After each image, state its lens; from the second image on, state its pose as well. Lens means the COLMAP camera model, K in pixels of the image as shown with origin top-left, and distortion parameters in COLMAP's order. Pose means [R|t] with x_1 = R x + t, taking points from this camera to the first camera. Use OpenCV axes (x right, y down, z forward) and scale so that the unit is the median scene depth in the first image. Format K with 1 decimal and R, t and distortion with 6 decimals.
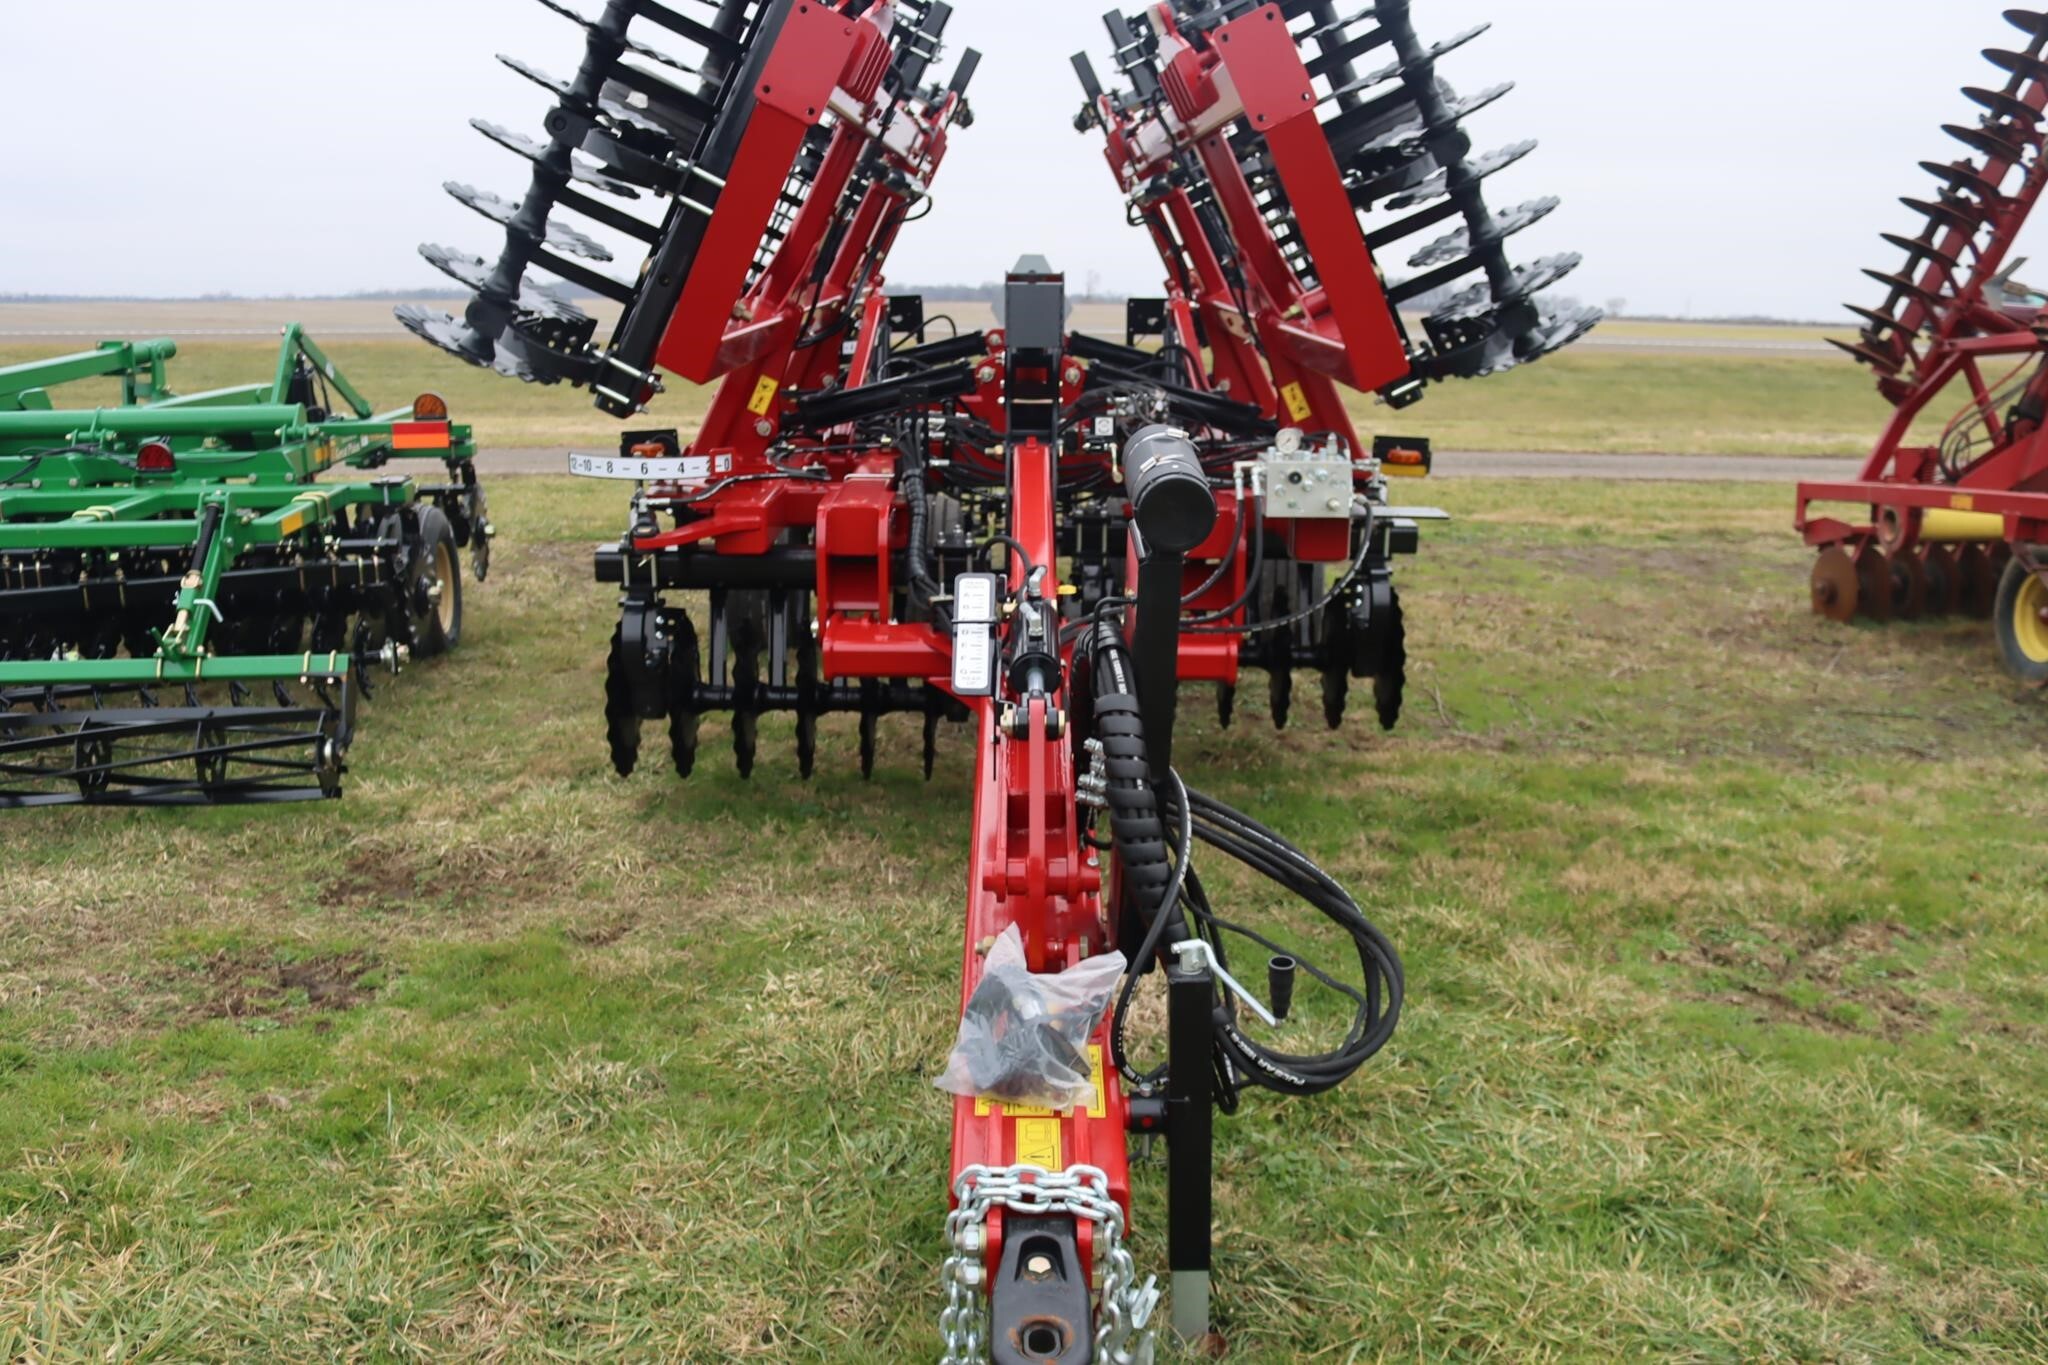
lens RADIAL K [[1673.1, 0, 1024.0], [0, 1673.1, 682.5], [0, 0, 1]] dist [-0.138922, 0.097330]
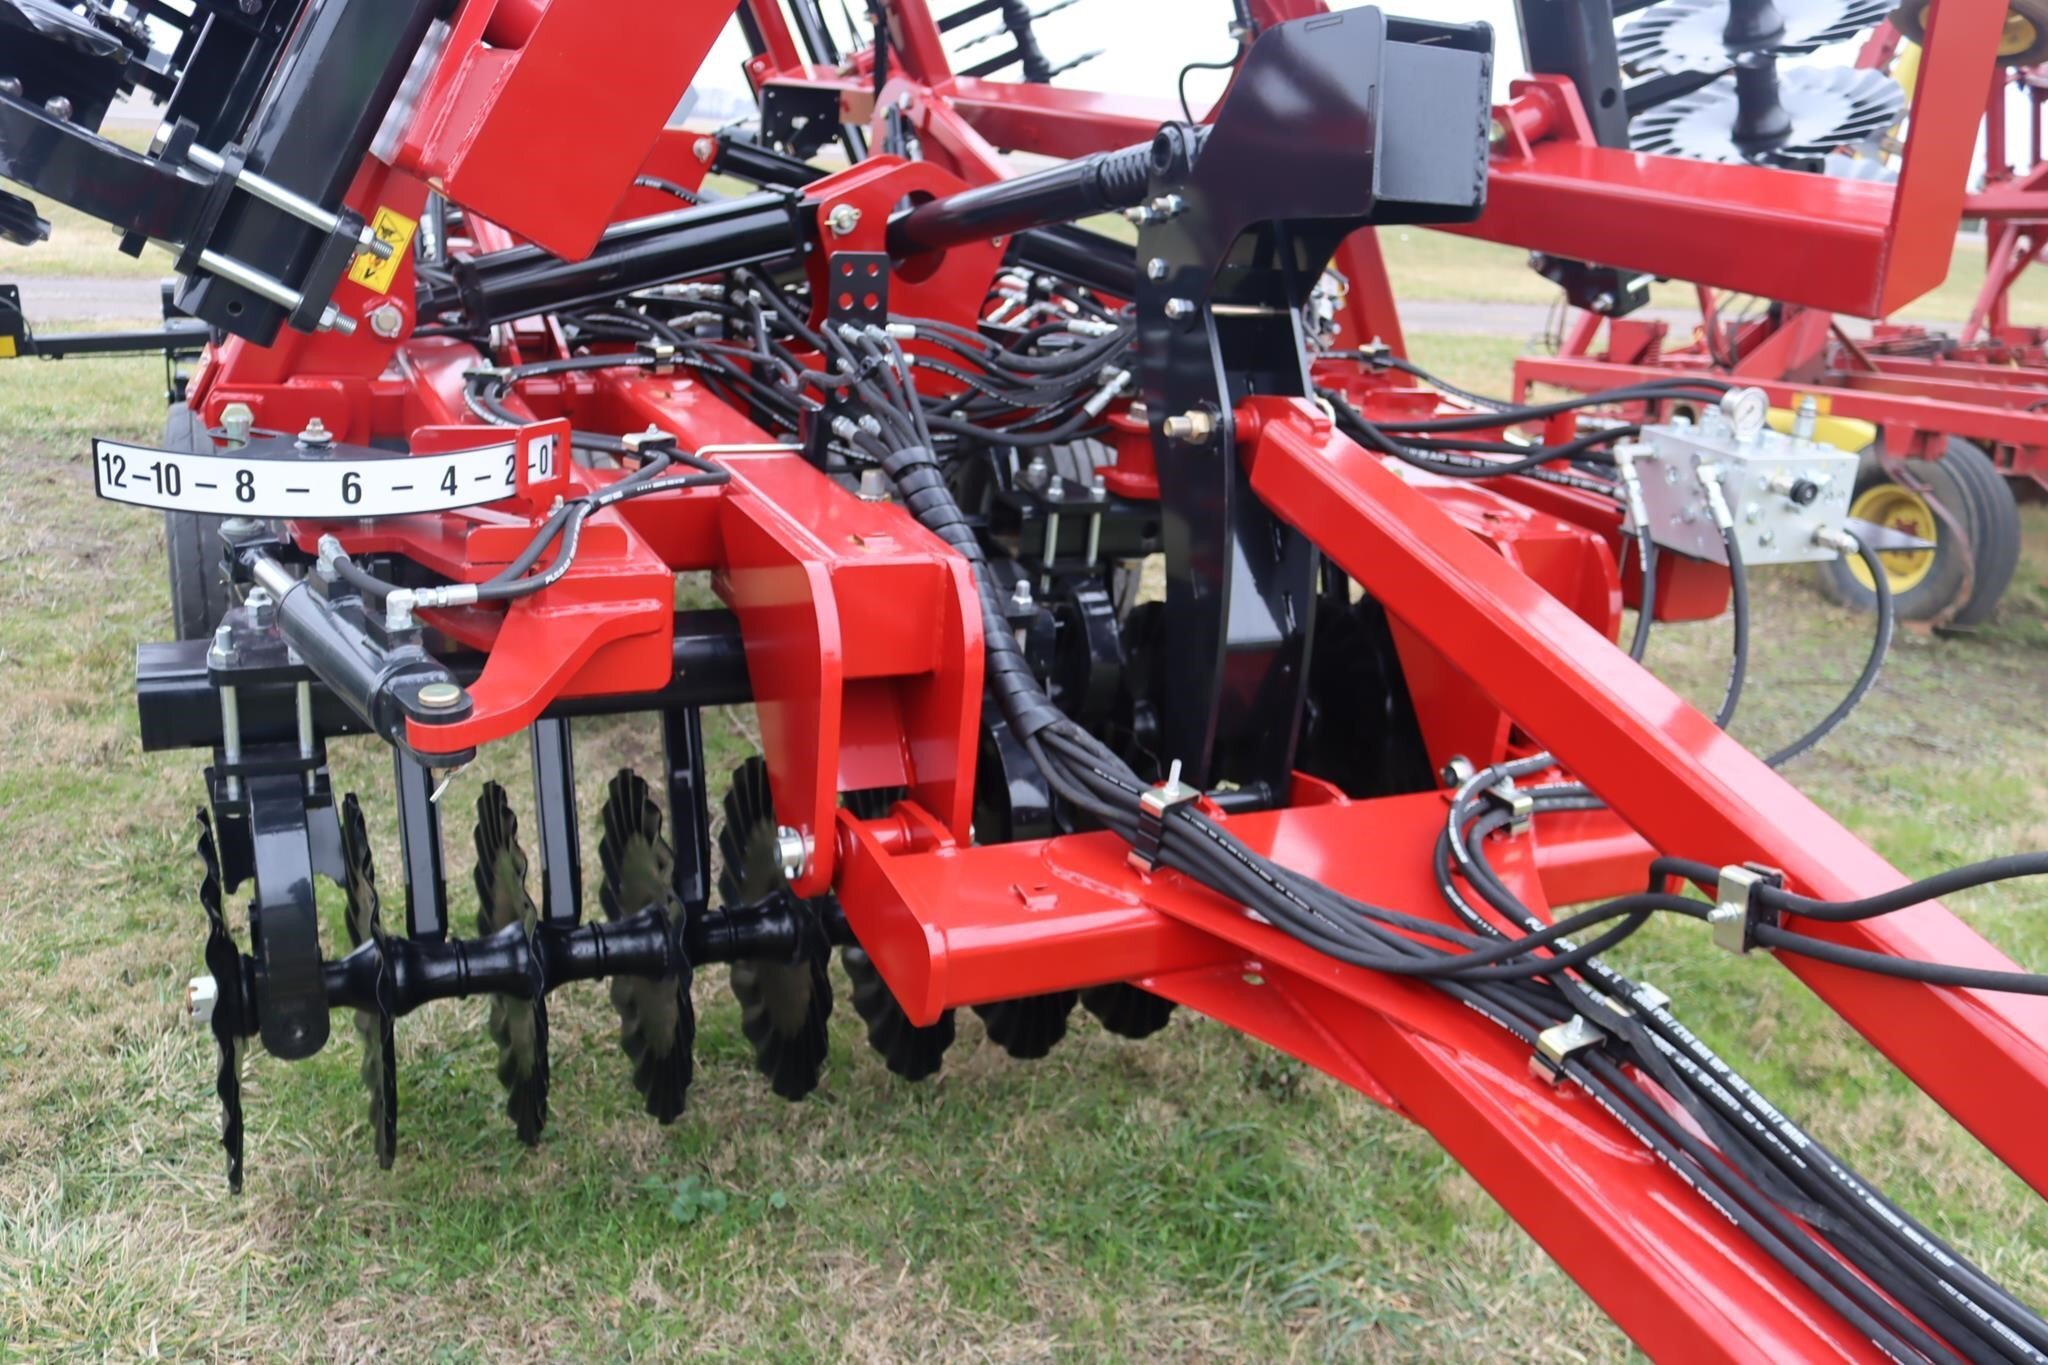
lens RADIAL K [[1673.1, 0, 1024.0], [0, 1673.1, 682.5], [0, 0, 1]] dist [-0.138922, 0.097330]
pose [[0.887558, -0.087362, 0.452337, -0.245888], [0.034678, 0.991739, 0.123495, -0.117415], [-0.459389, -0.093923, 0.883256, 0.574238]]
